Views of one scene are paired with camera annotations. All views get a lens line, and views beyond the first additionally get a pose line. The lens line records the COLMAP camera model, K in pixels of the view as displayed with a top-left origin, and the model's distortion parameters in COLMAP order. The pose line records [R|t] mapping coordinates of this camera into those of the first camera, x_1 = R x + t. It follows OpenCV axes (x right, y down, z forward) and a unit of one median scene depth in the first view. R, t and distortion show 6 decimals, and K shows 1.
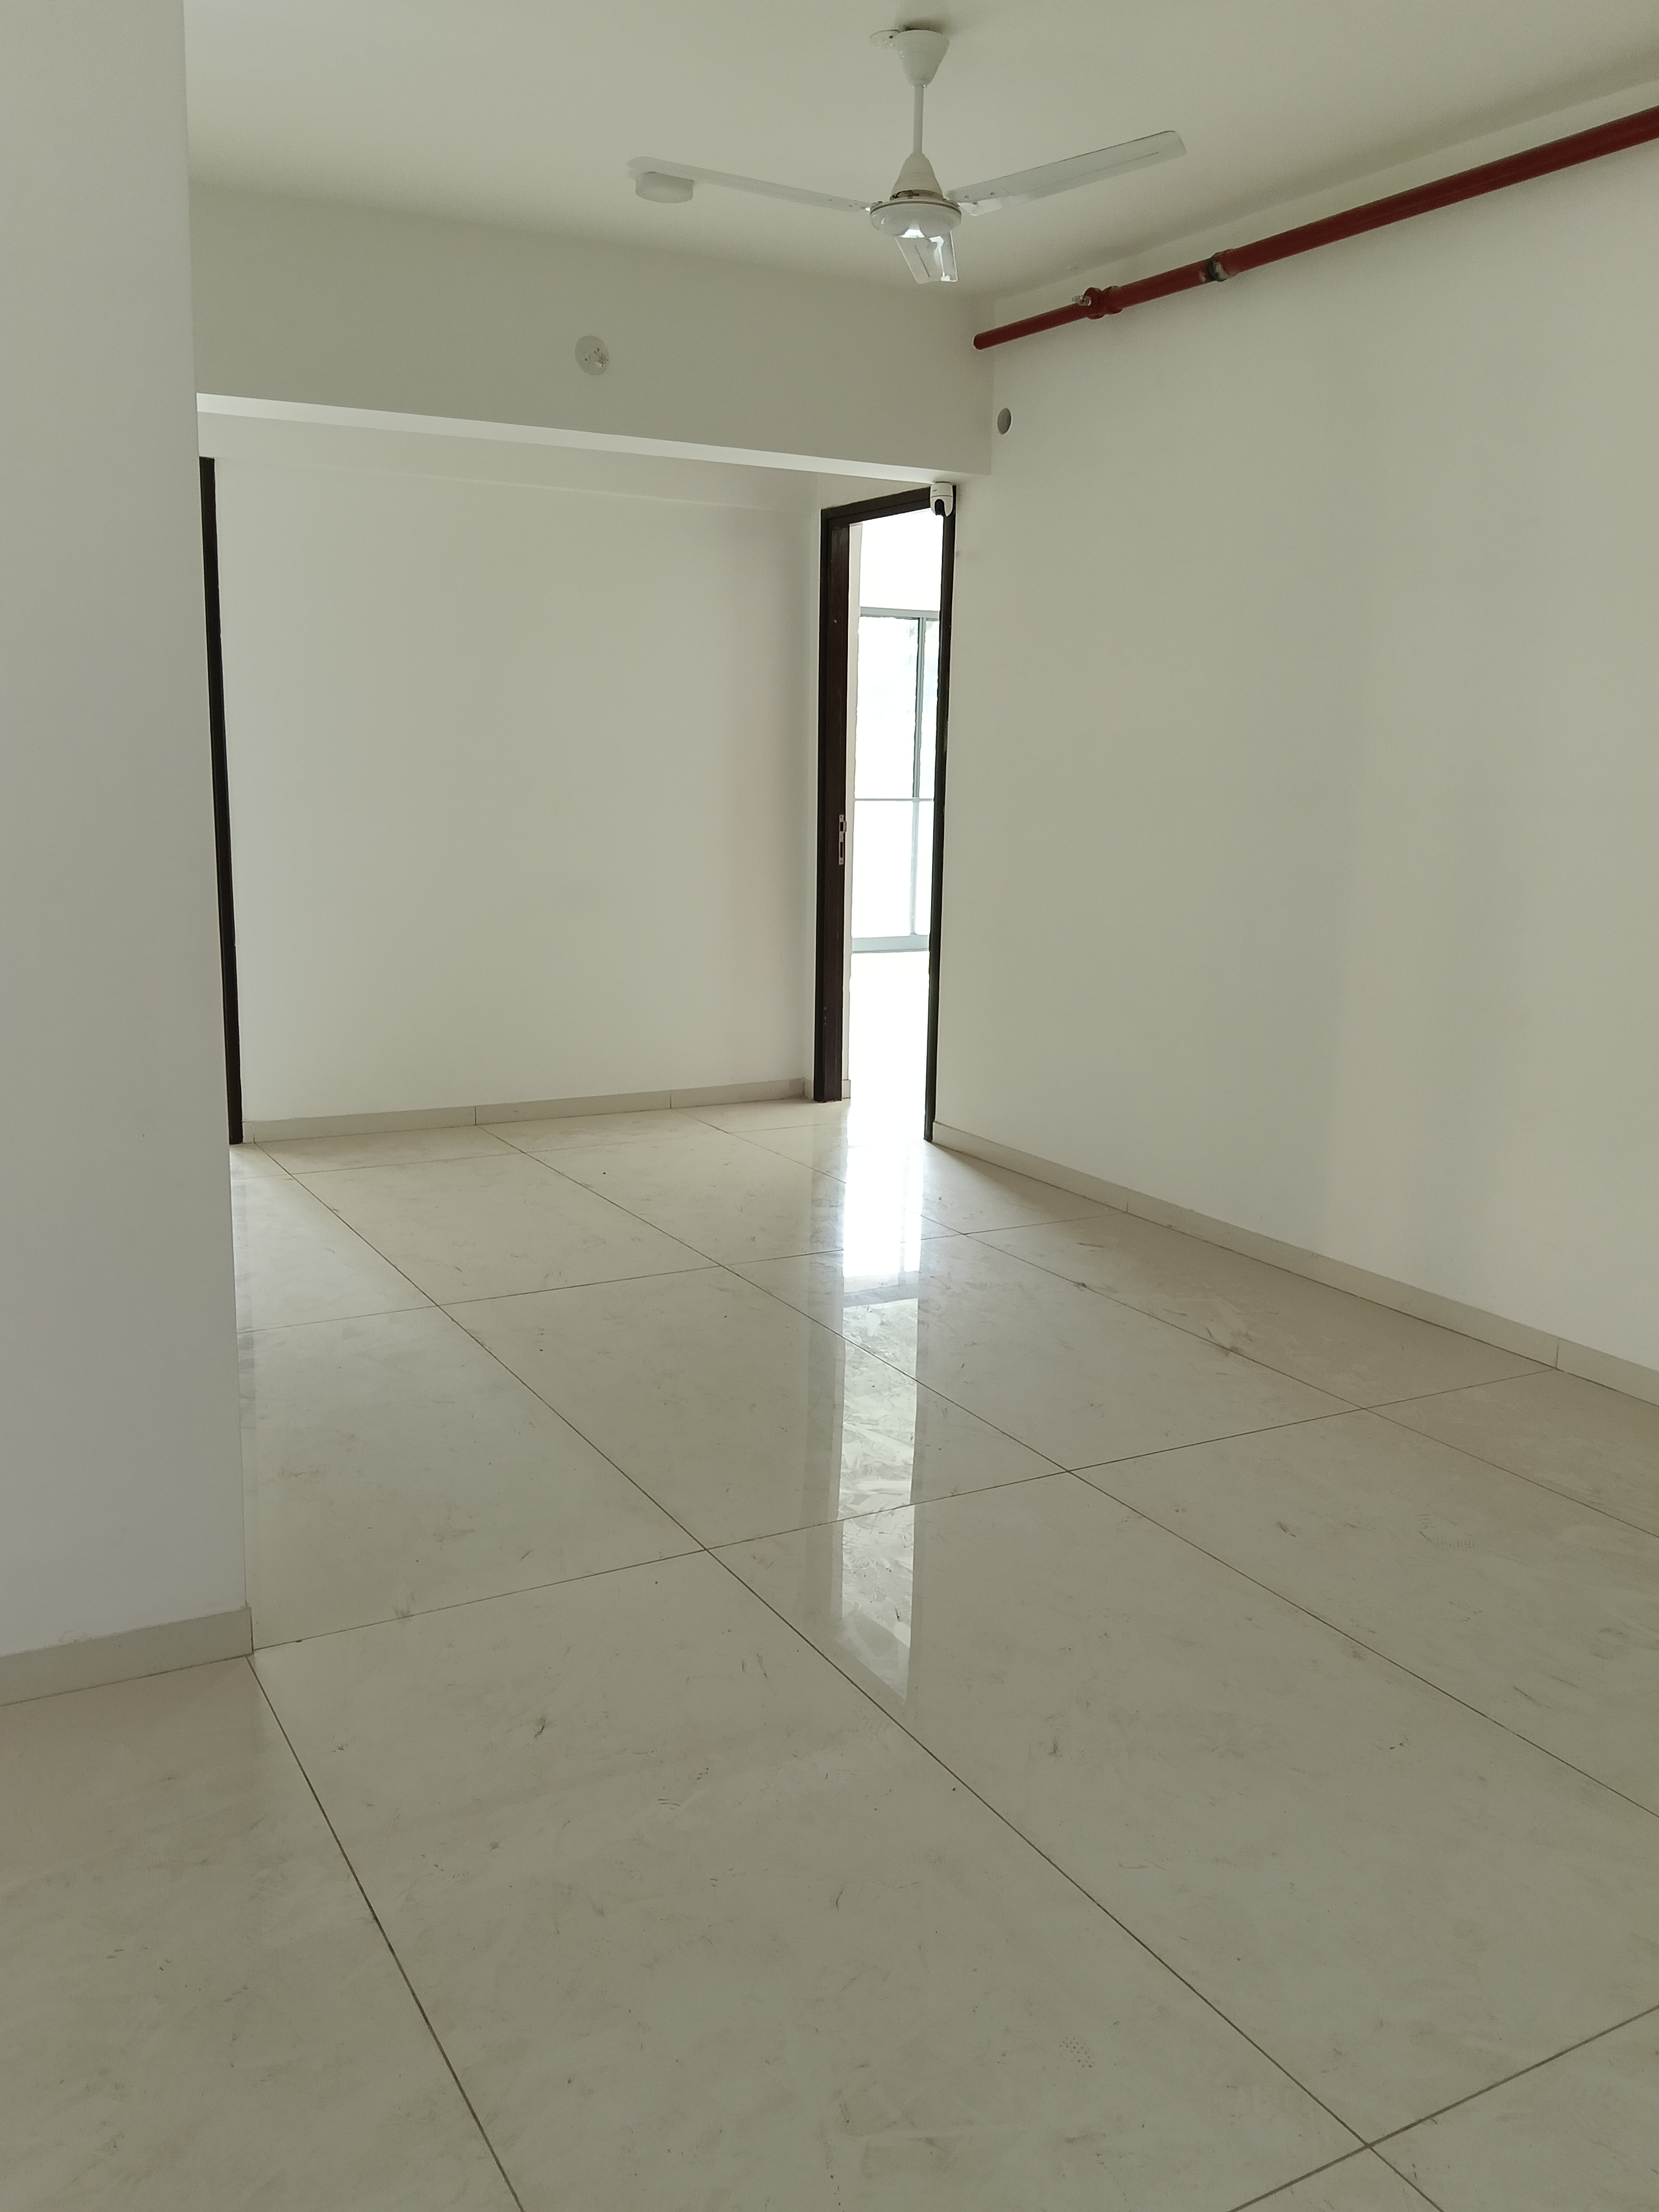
lens RADIAL K [[1793.5, 0, 799.7], [0, 1793.5, 1098.5], [0, 0, 1]] dist [0.068189, -0.186349]
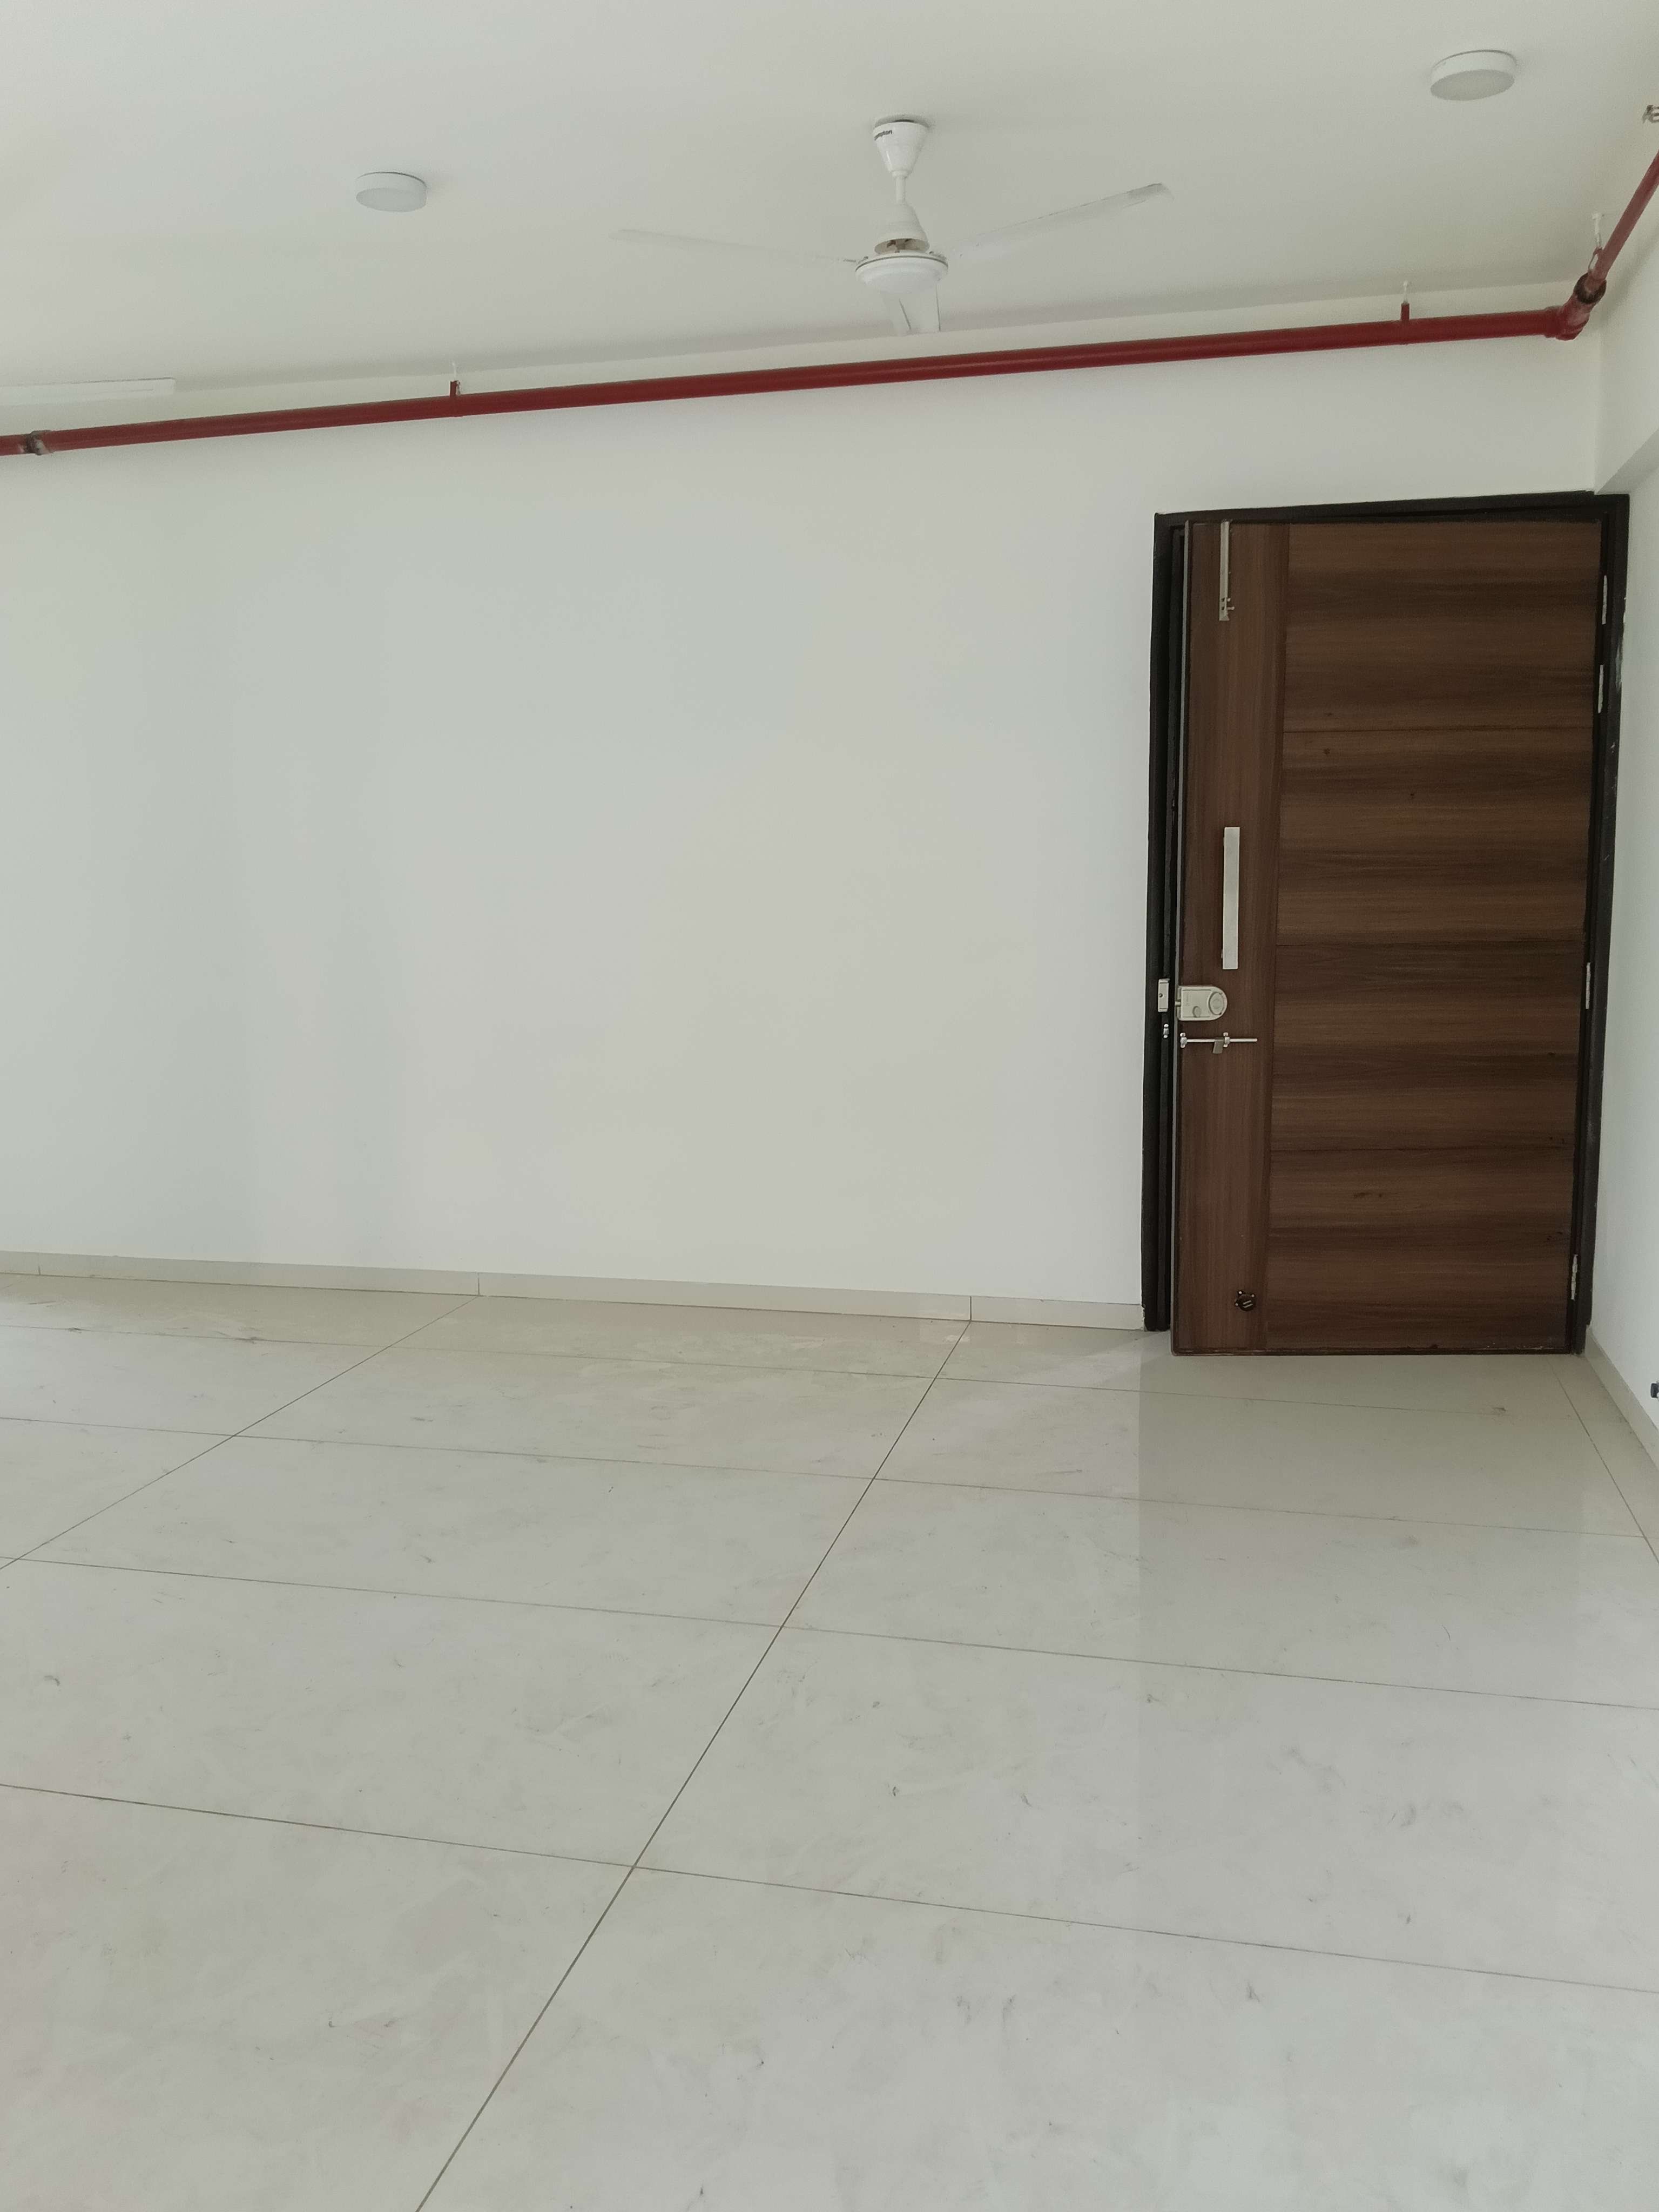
lens RADIAL K [[1793.5, 0, 799.7], [0, 1793.5, 1098.5], [0, 0, 1]] dist [0.068189, -0.186349]
pose [[0.681781, -0.124088, 0.720956, -0.368302], [0.157872, 0.987244, 0.020626, 0.011804], [-0.714319, 0.099756, 0.692674, -0.129435]]
